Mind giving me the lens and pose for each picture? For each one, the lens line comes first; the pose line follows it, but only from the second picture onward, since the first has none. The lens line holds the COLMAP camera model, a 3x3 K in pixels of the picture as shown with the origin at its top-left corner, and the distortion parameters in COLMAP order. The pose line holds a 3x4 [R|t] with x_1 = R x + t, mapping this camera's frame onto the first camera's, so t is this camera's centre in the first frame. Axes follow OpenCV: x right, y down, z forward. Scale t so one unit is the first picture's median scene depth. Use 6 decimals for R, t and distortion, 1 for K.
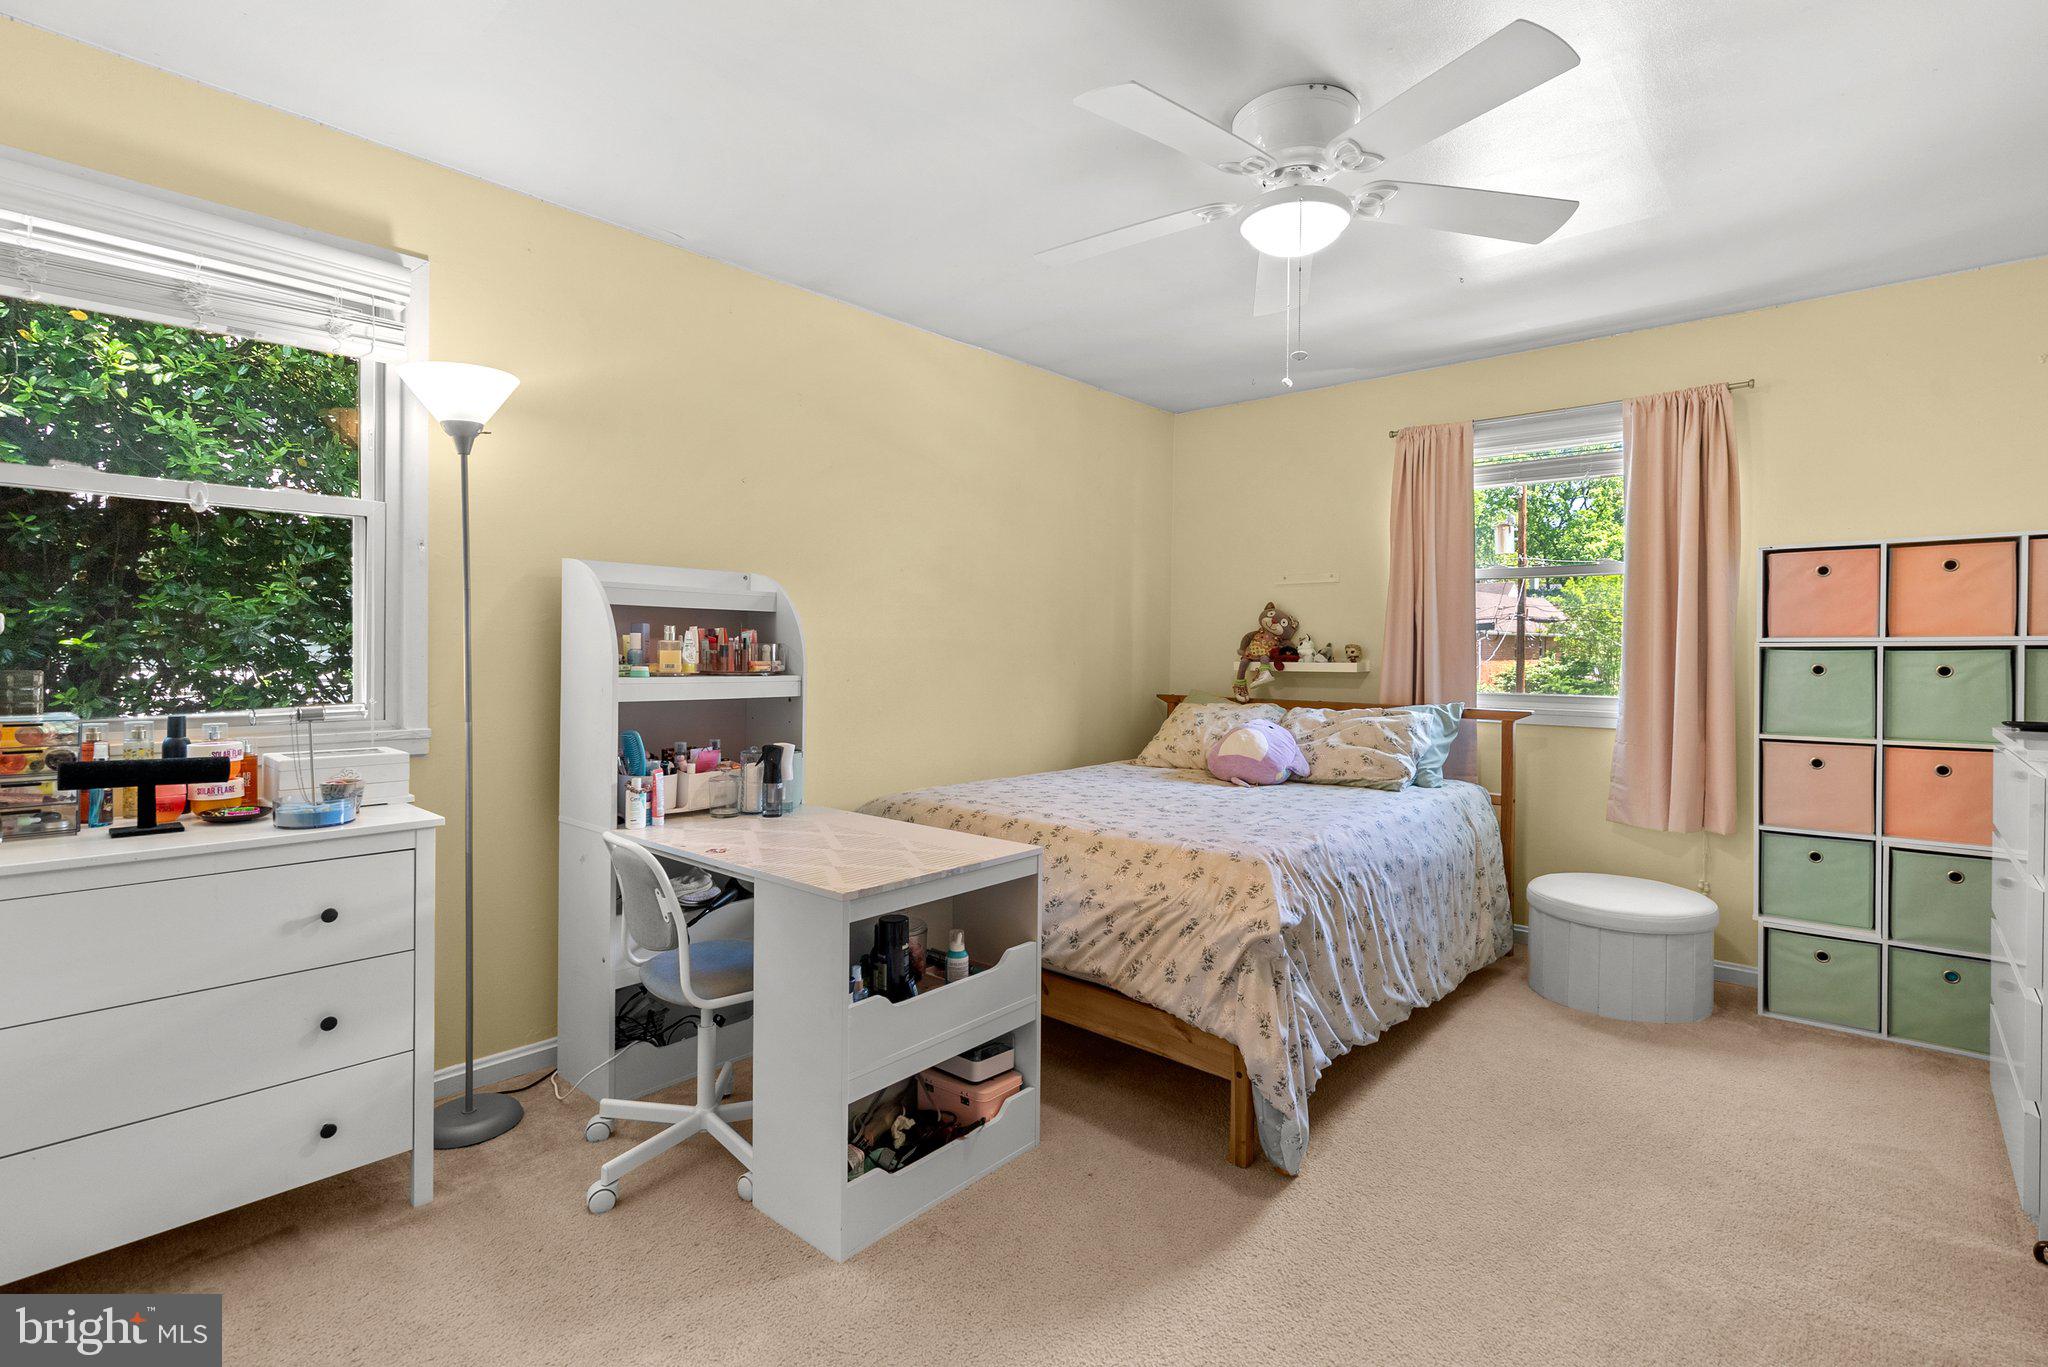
lens RADIAL K [[973.9, 0, 1020.3], [0, 973.9, 646.1], [0, 0, 1]] dist [-0.001333, -0.000242]
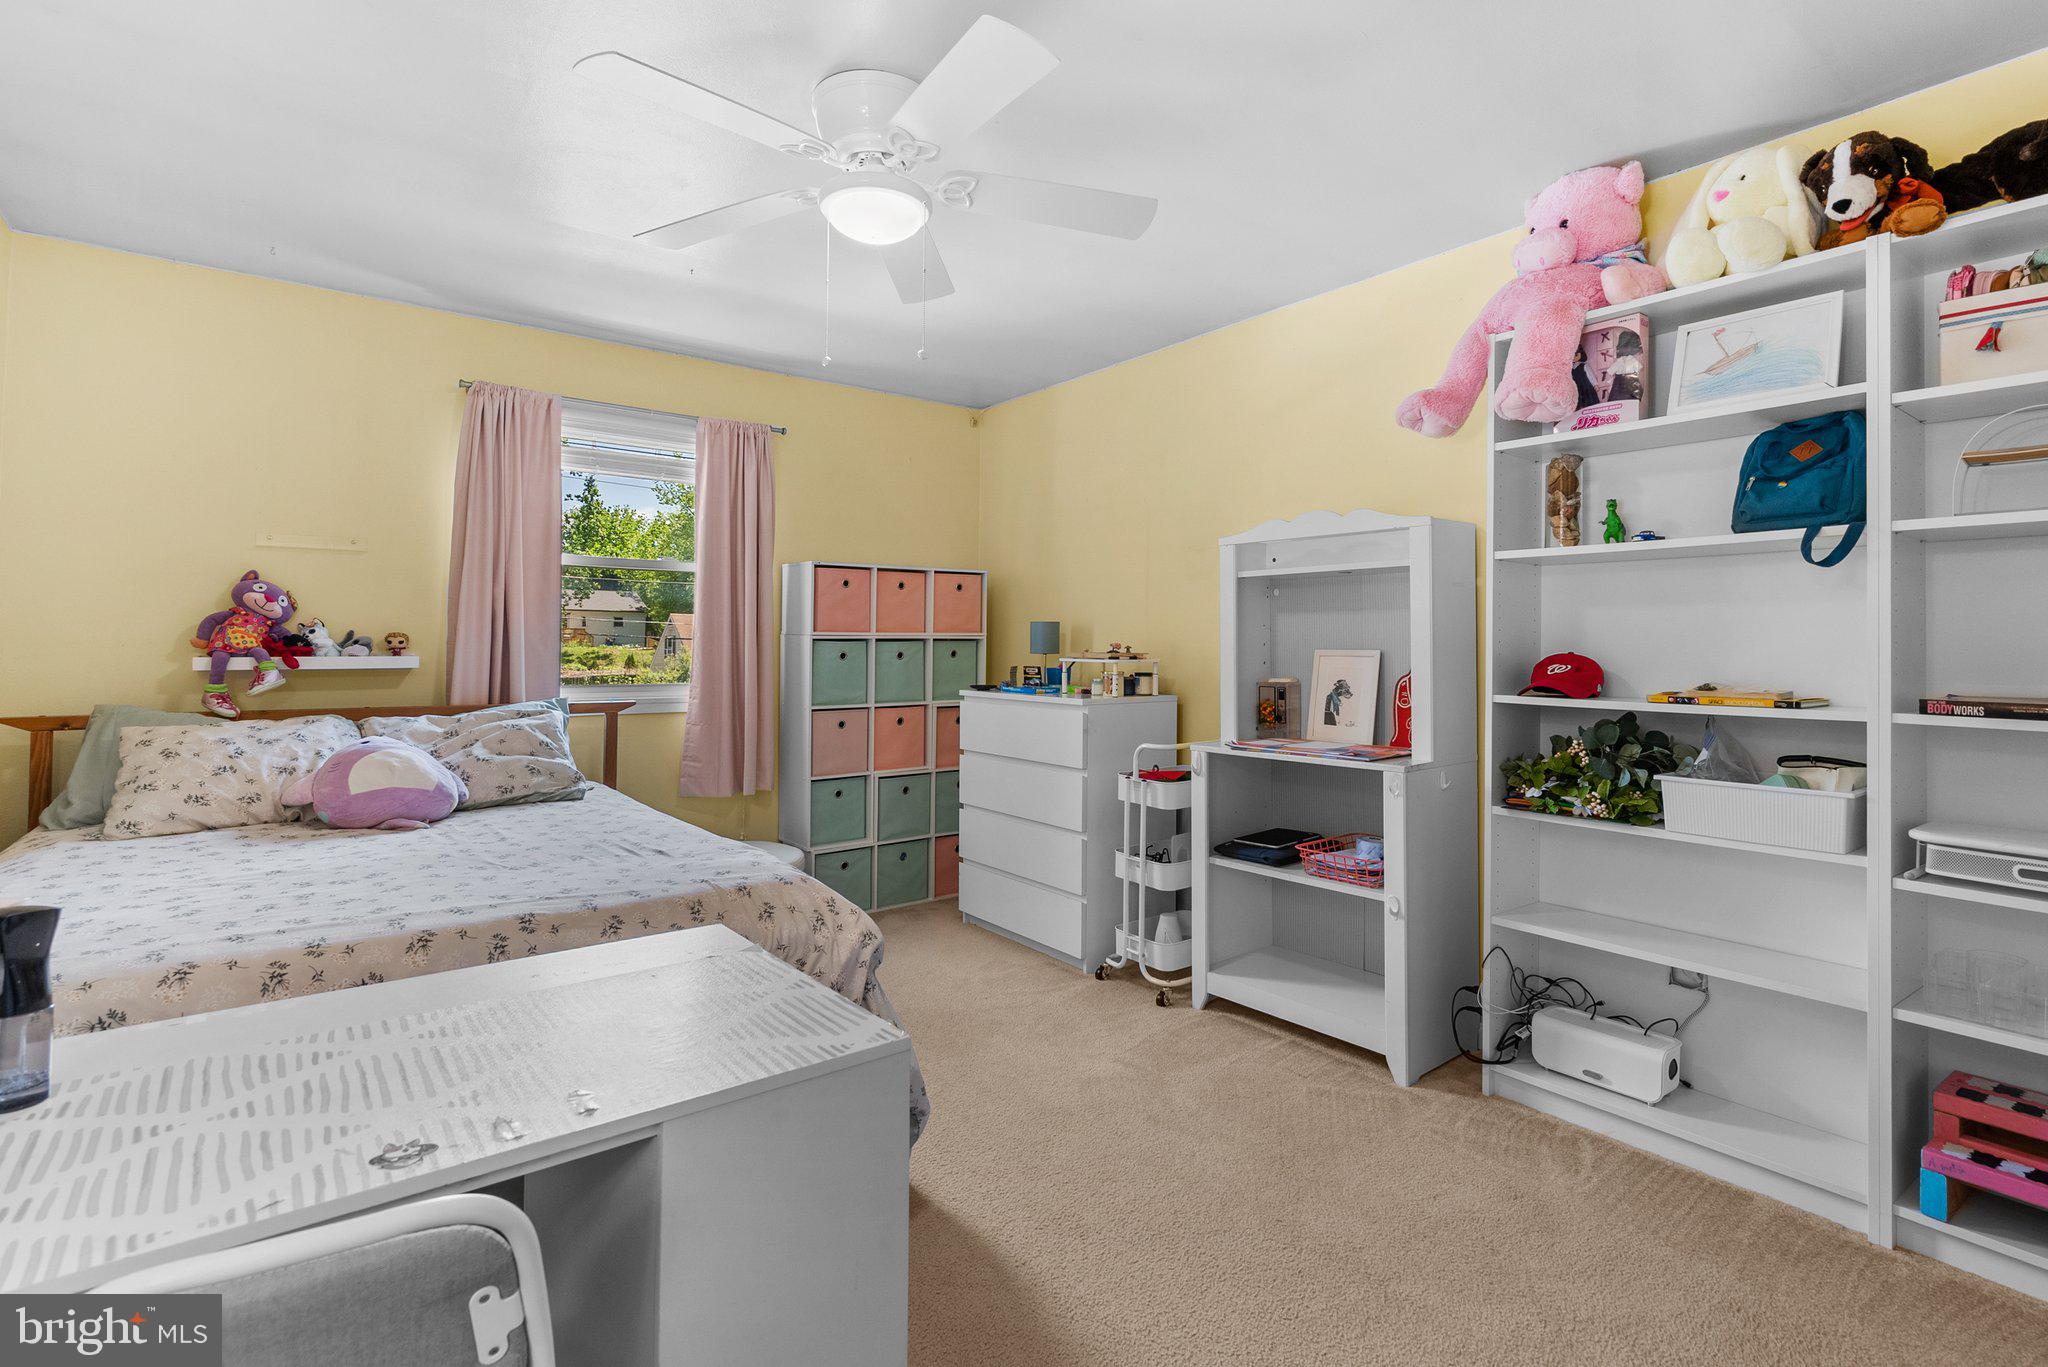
lens RADIAL K [[973.9, 0, 1020.3], [0, 973.9, 646.1], [0, 0, 1]] dist [-0.001333, -0.000242]
pose [[0.194911, -0.005646, 0.980805, -0.369692], [-0.008337, 0.999938, 0.007413, -0.001248], [-0.980786, -0.009622, 0.194852, 0.389034]]
